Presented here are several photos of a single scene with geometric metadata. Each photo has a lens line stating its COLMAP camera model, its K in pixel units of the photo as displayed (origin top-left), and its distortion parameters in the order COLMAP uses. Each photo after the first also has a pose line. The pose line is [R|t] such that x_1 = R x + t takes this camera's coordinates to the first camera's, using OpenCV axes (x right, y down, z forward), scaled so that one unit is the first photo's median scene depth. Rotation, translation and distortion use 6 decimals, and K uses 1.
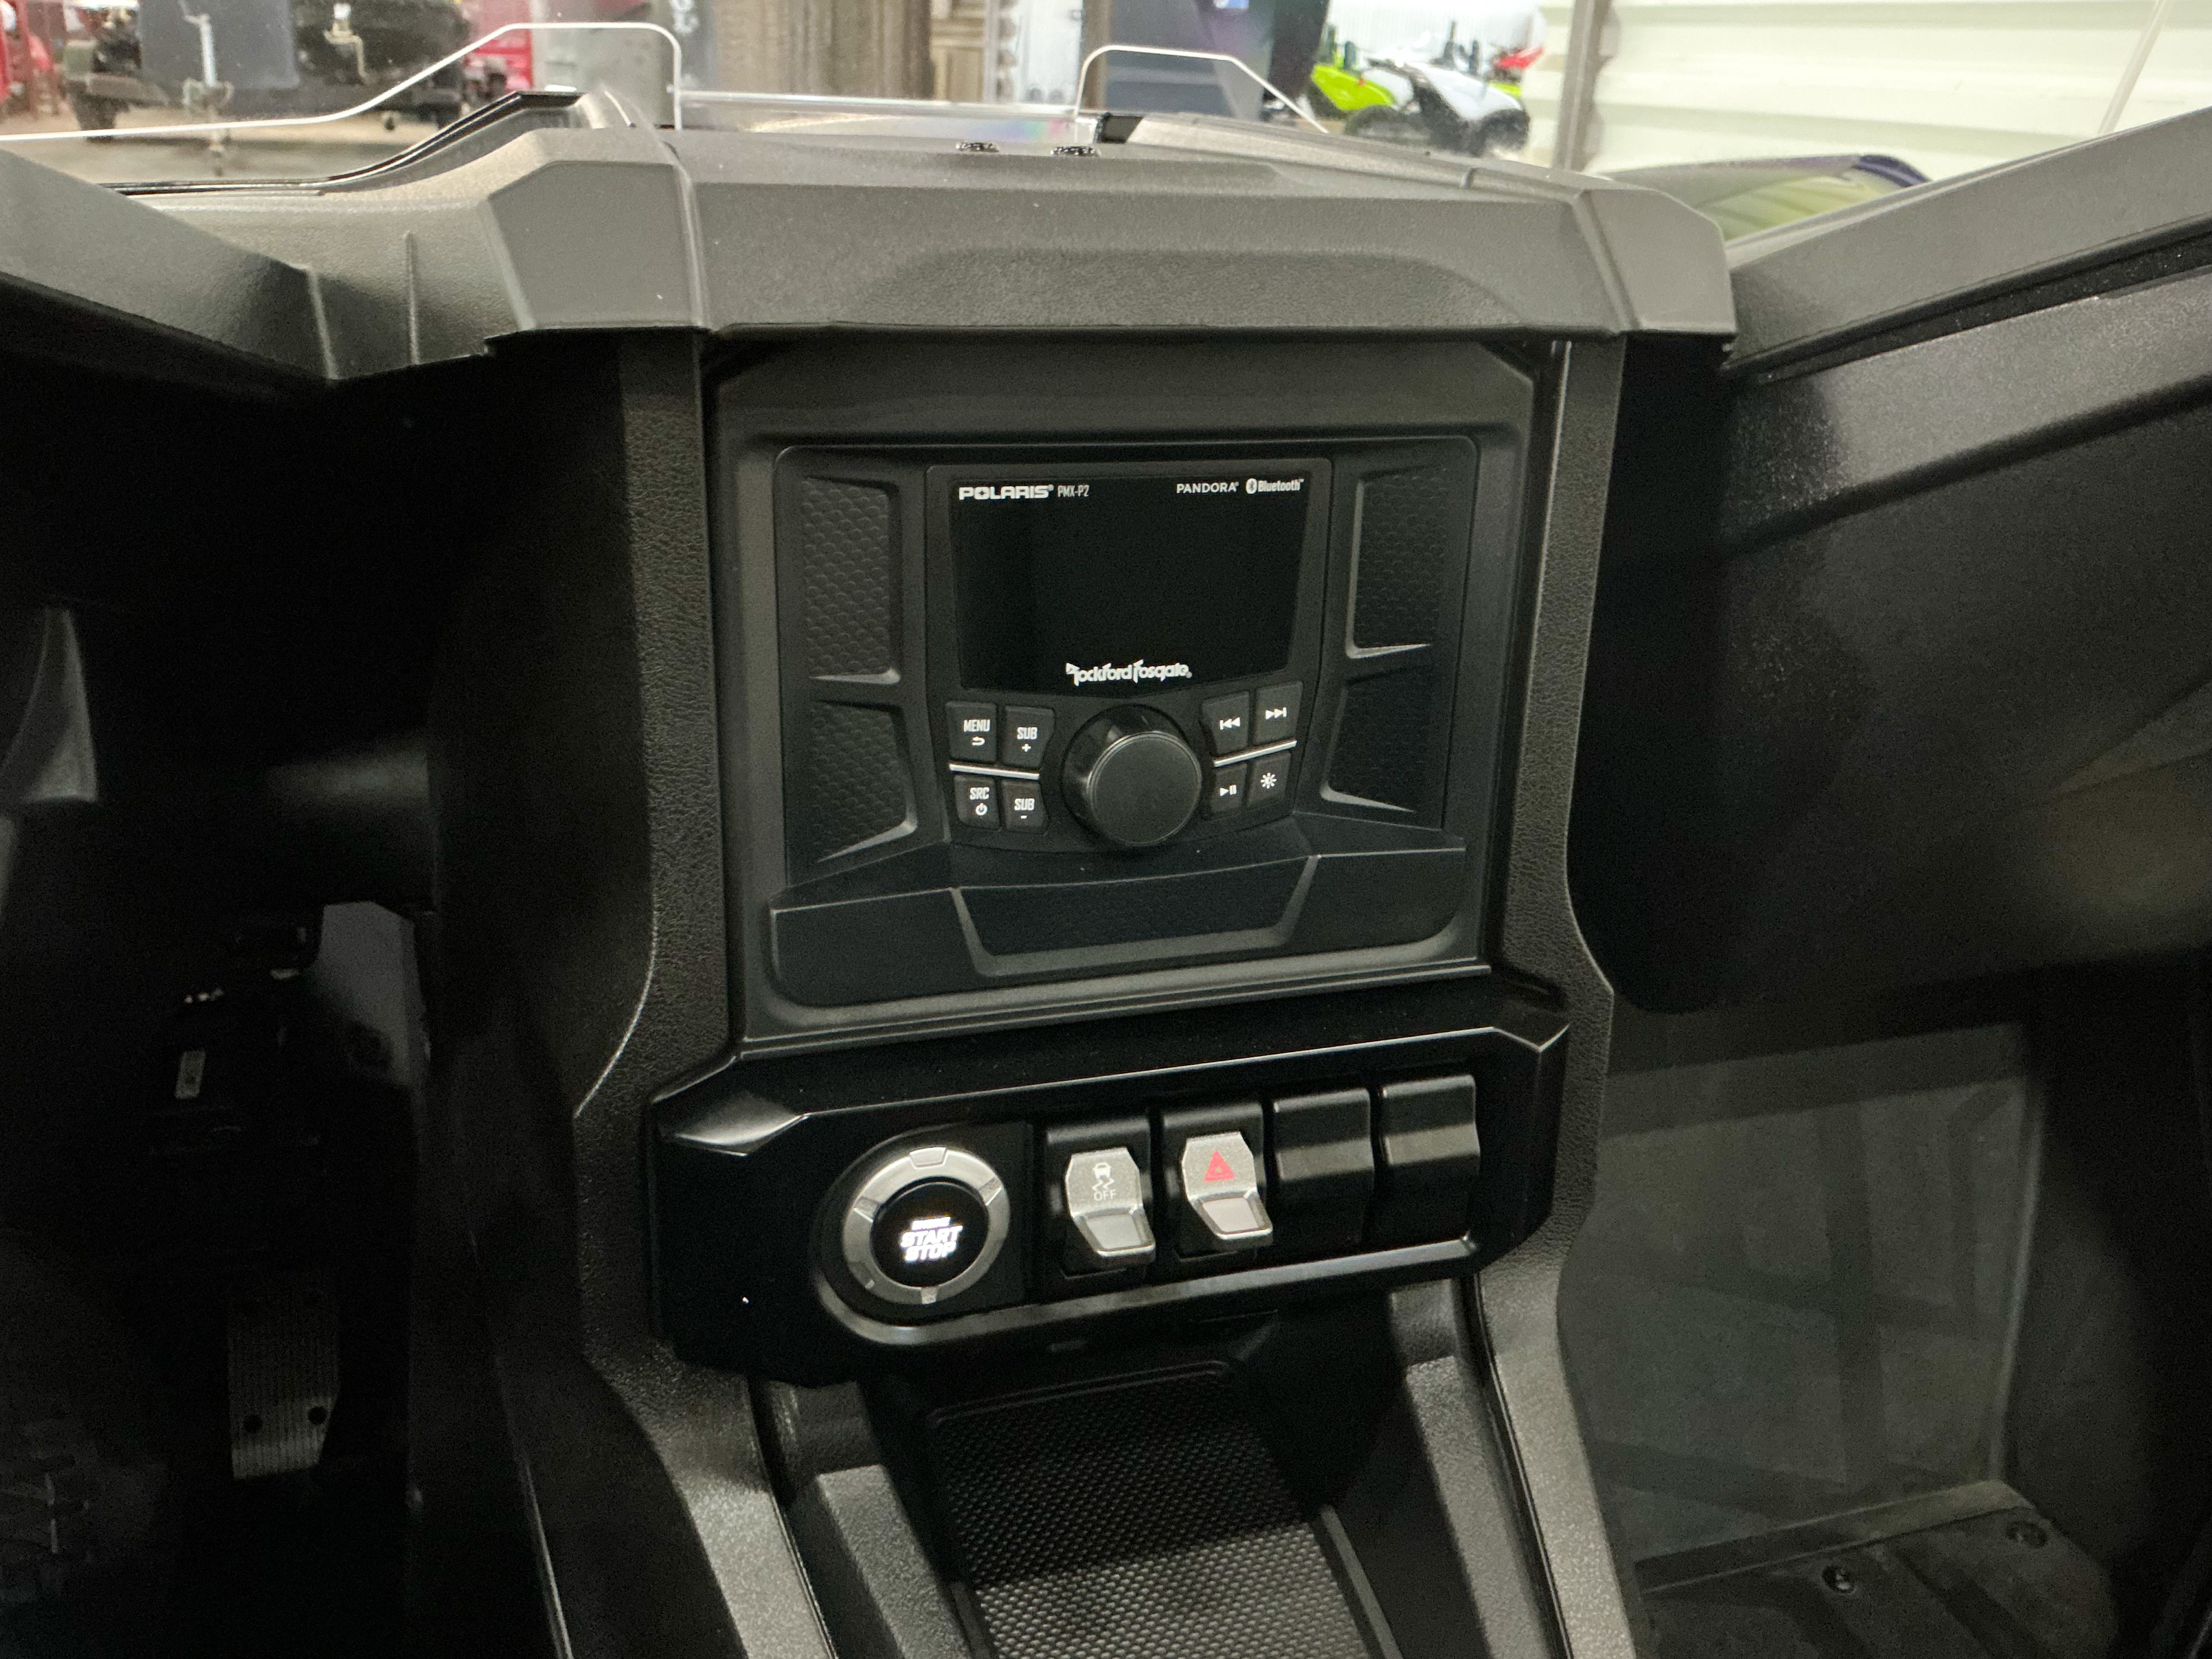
lens RADIAL K [[1828.4, 0, 1097.3], [0, 1828.4, 837.1], [0, 0, 1]] dist [0.115747, -0.215340]
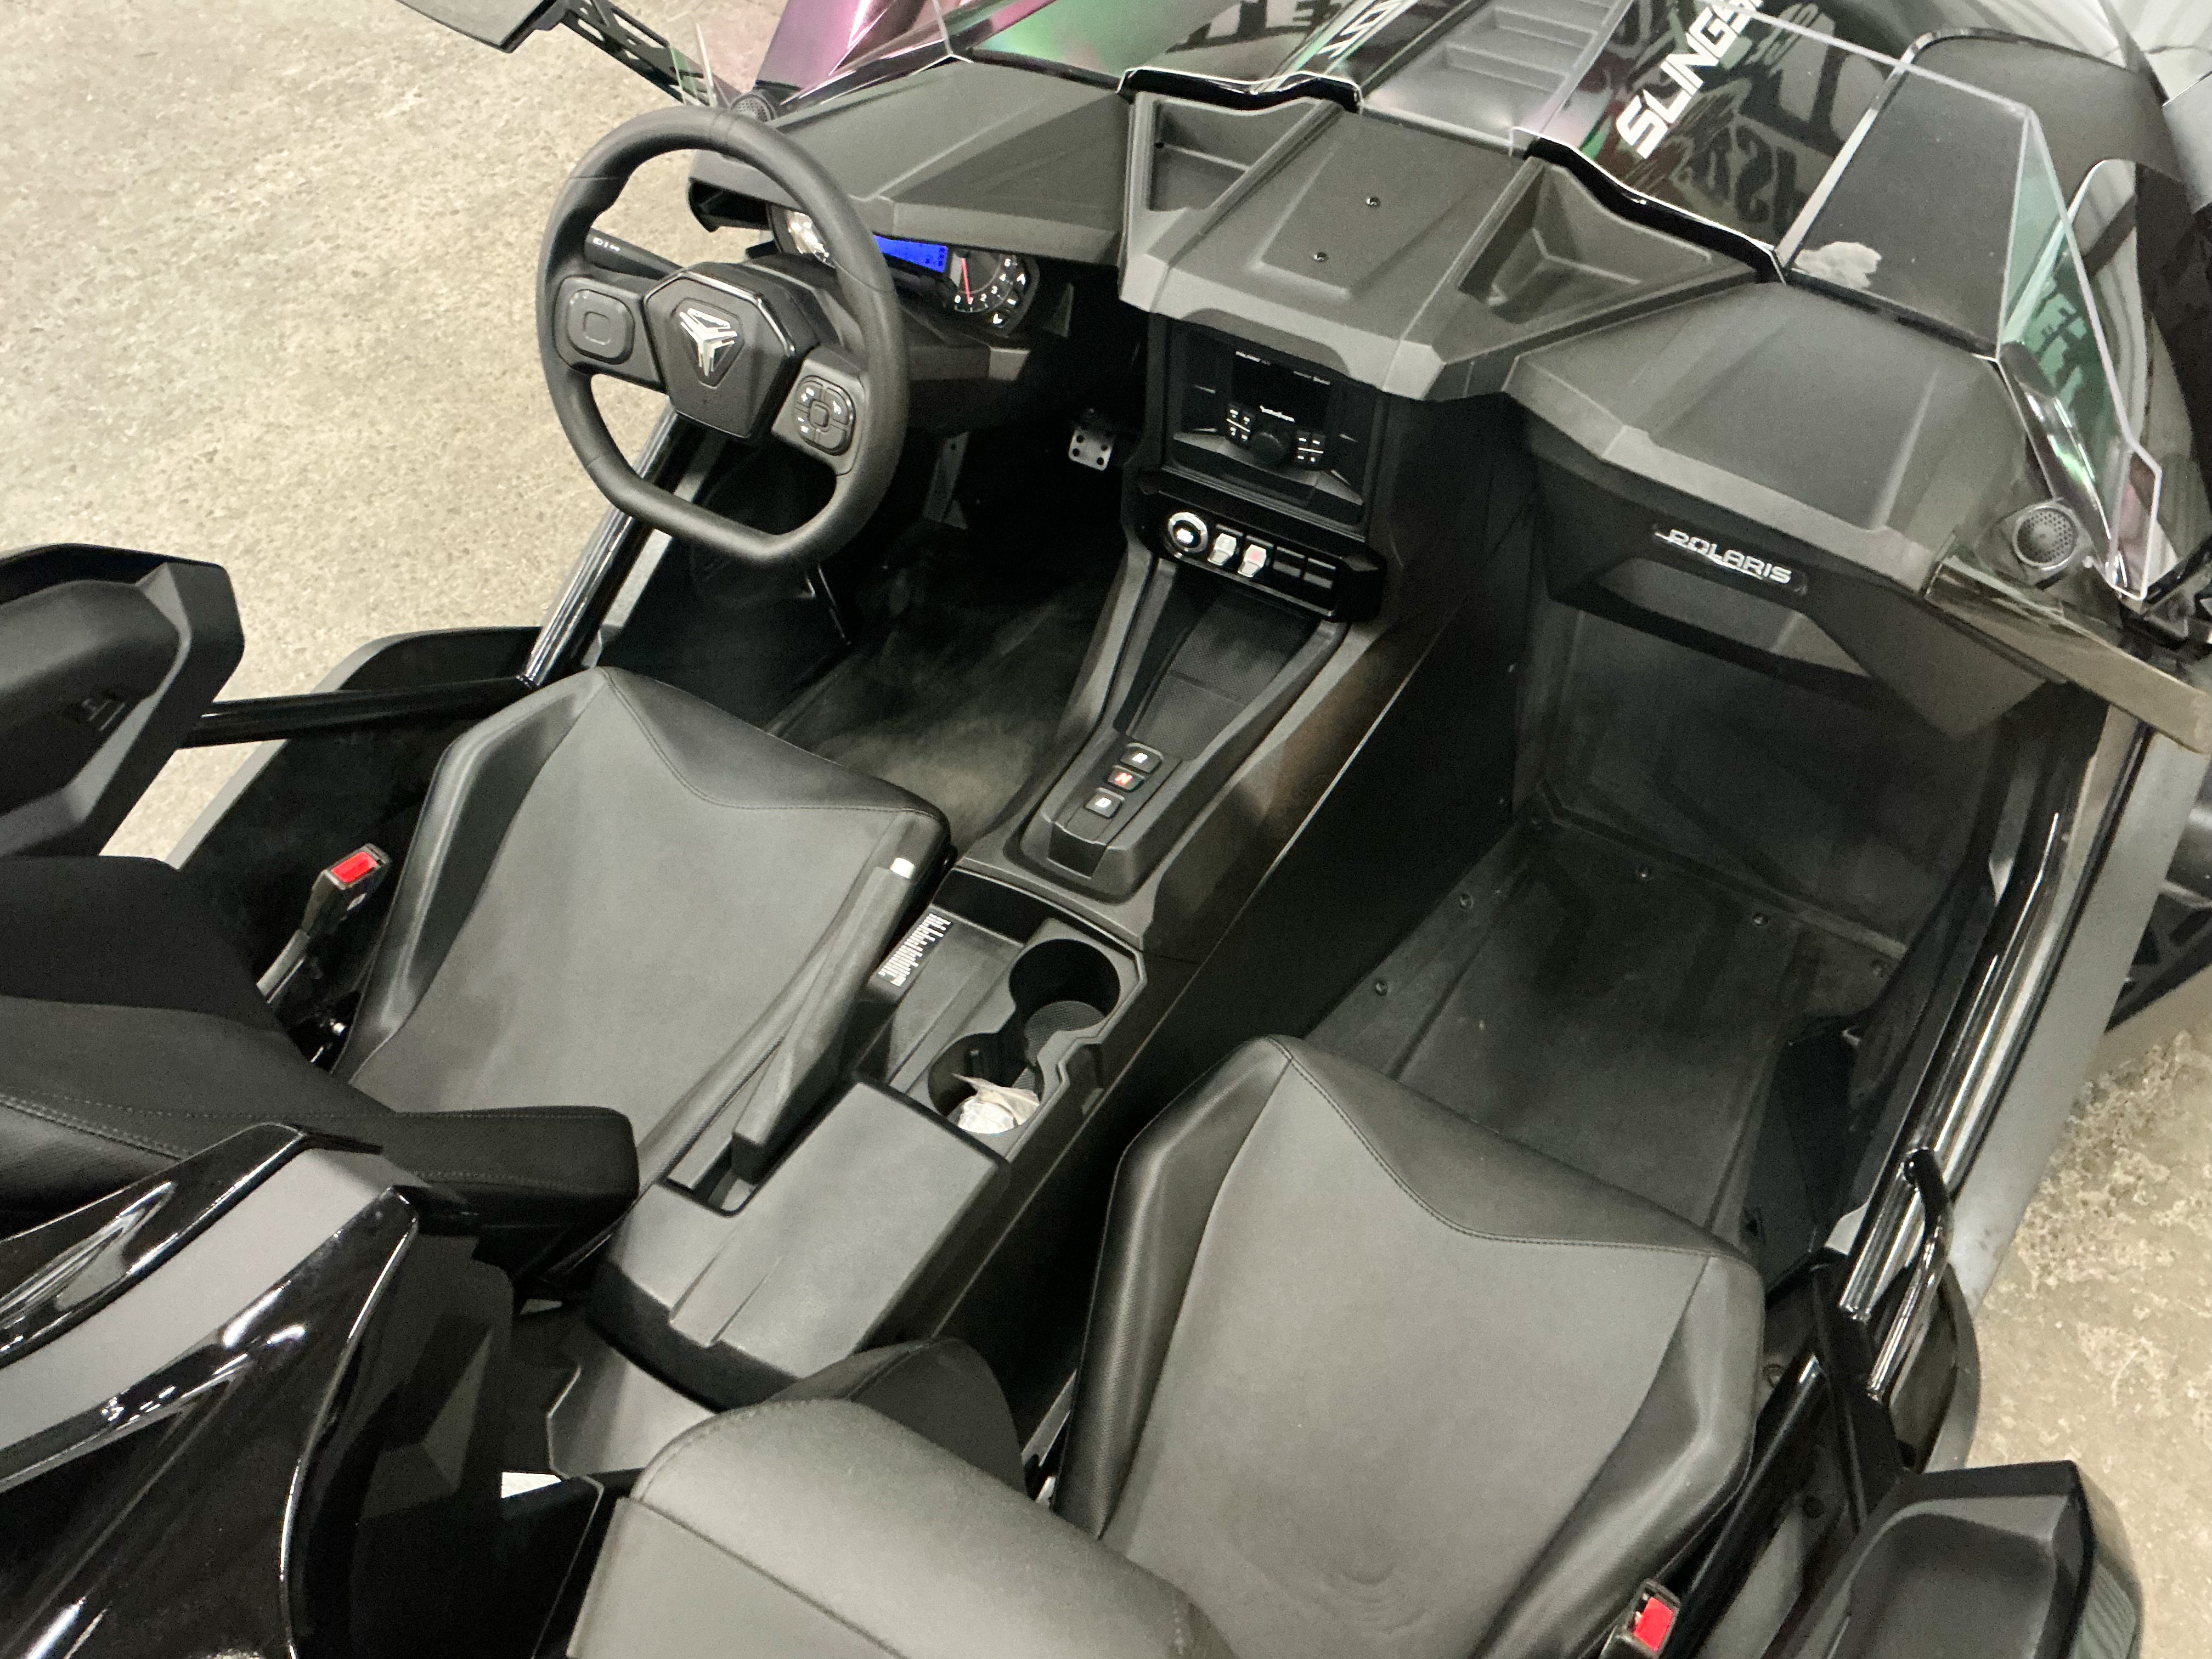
lens RADIAL K [[1828.4, 0, 1097.3], [0, 1828.4, 837.1], [0, 0, 1]] dist [0.115747, -0.215340]
pose [[0.667012, 0.543731, -0.509363, 1.961777], [-0.245806, 0.805986, 0.538485, -1.214501], [0.703331, -0.233972, 0.671255, -1.720443]]
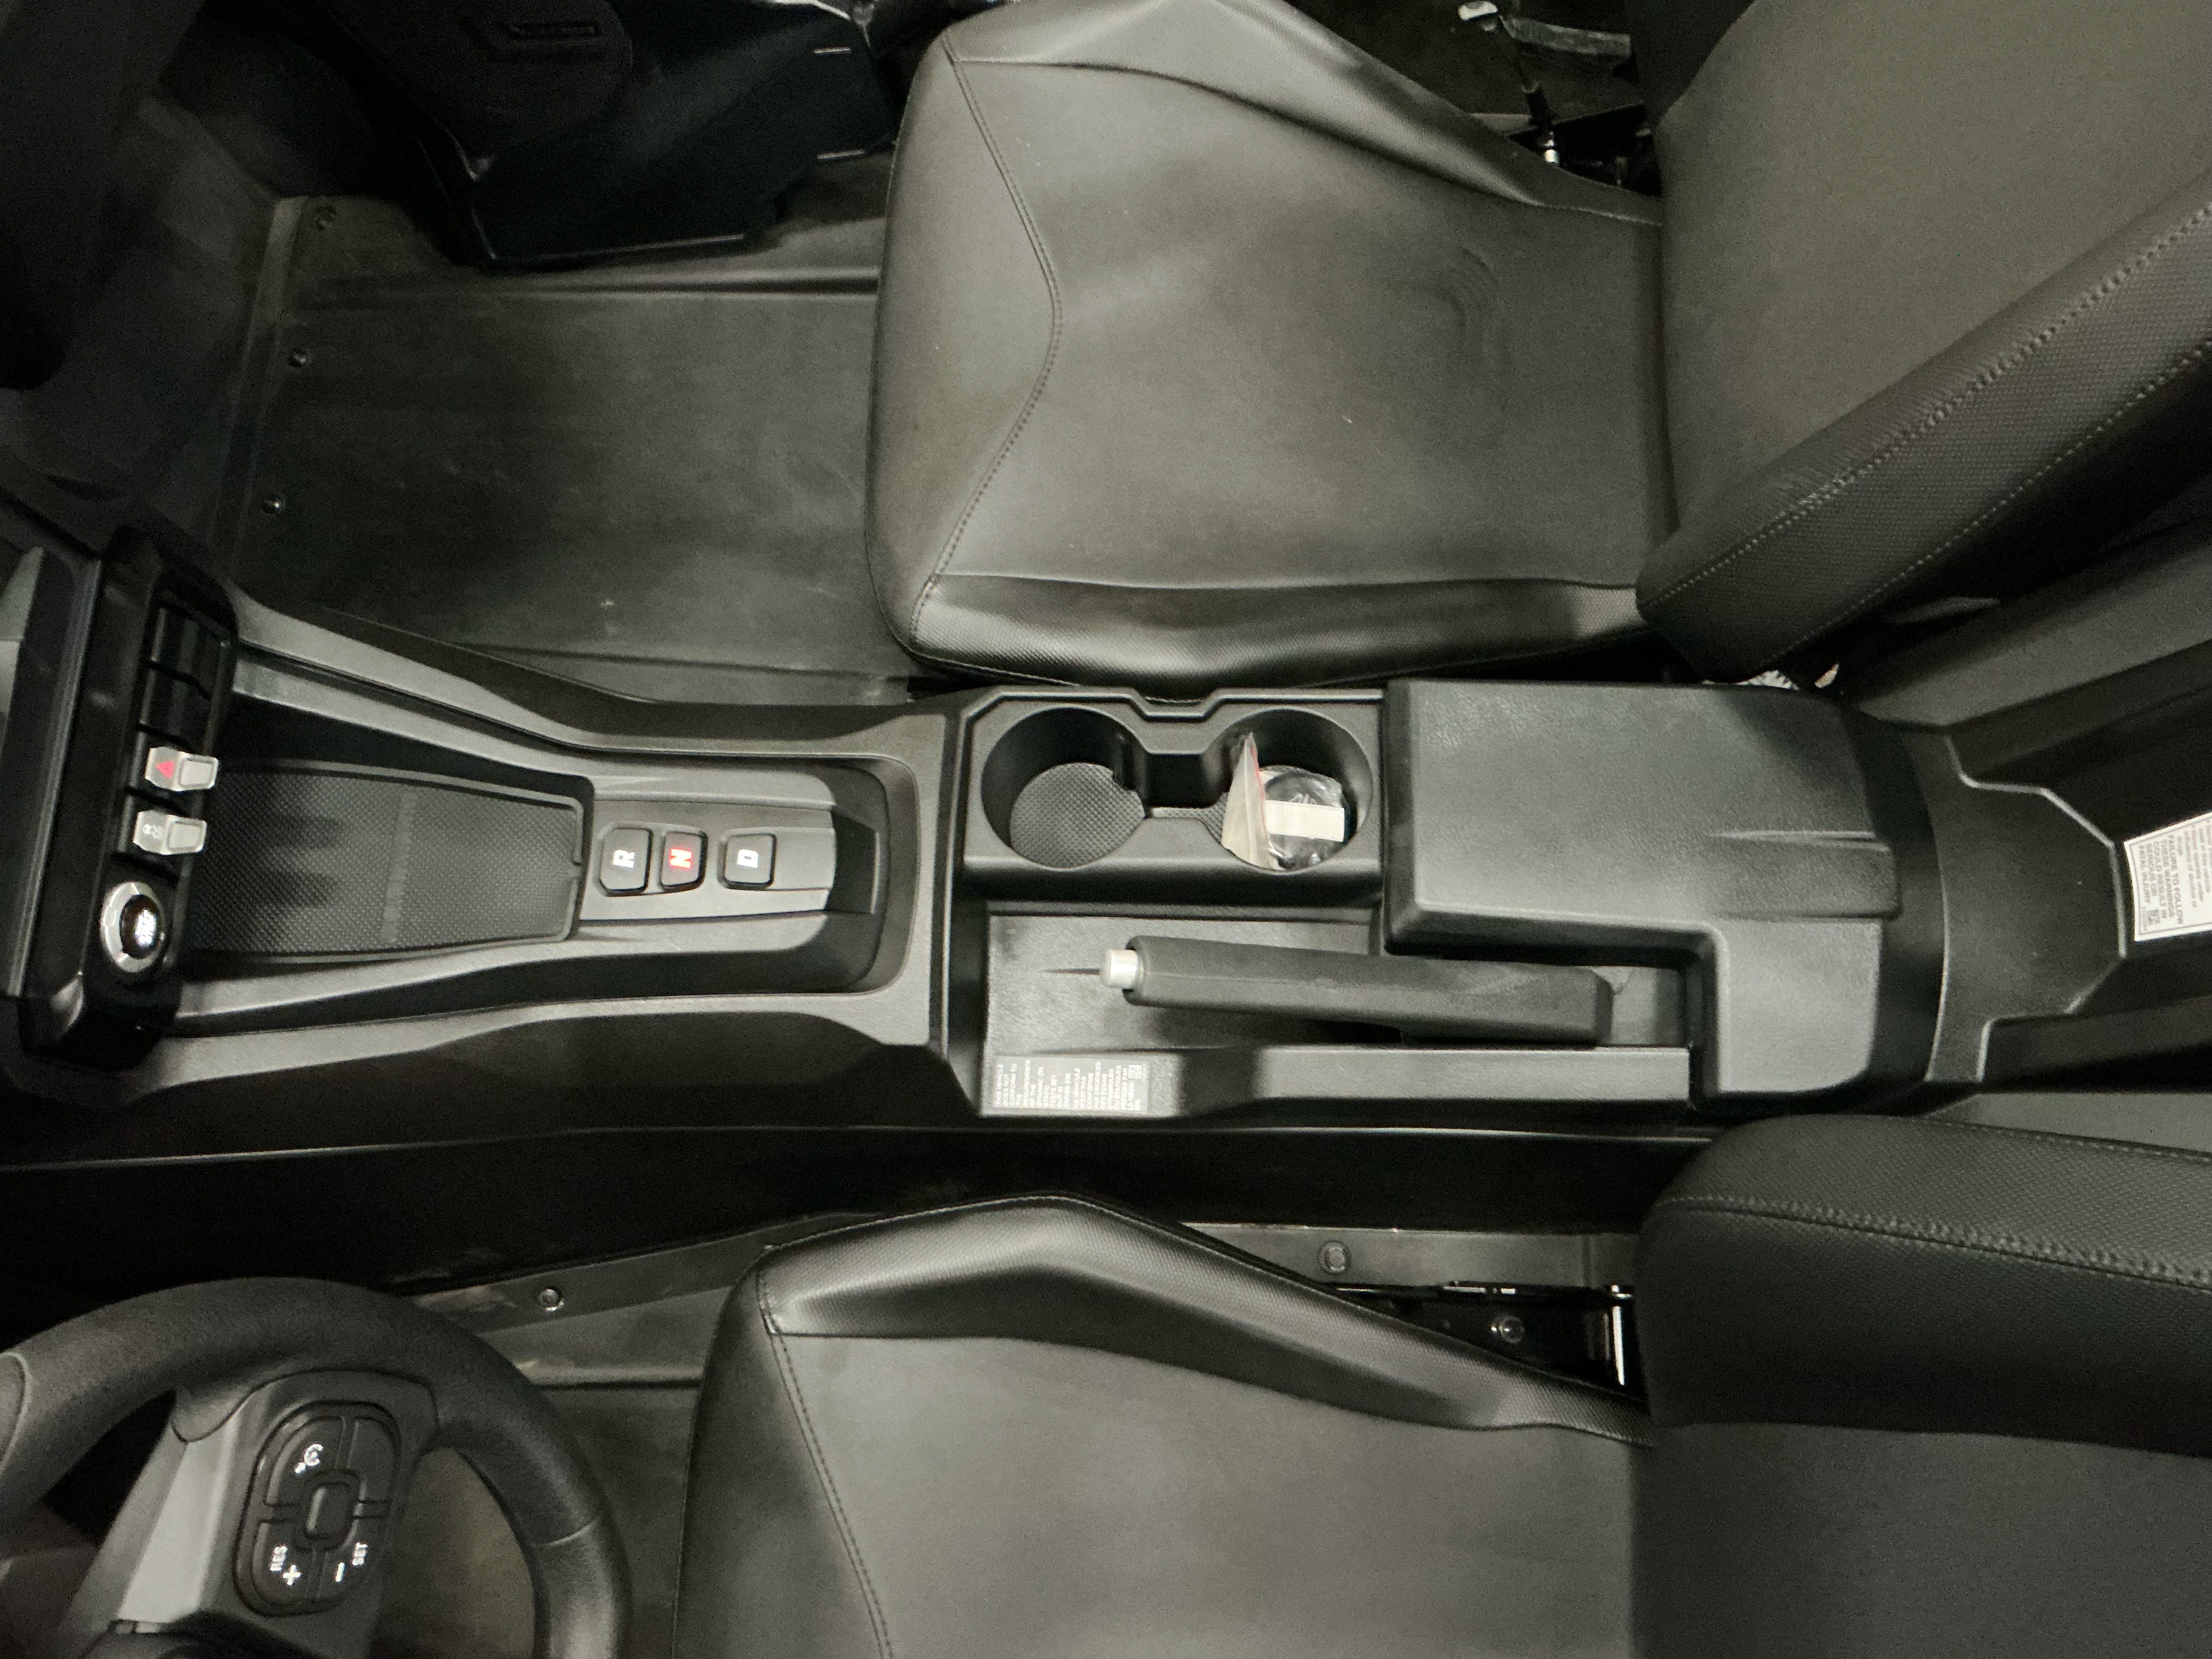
lens RADIAL K [[1828.4, 0, 1097.3], [0, 1828.4, 837.1], [0, 0, 1]] dist [0.115747, -0.215340]
pose [[0.332324, -0.921985, 0.198759, -0.056840], [0.423718, 0.334217, 0.841880, -0.963337], [-0.842629, -0.195559, 0.501730, -0.727181]]
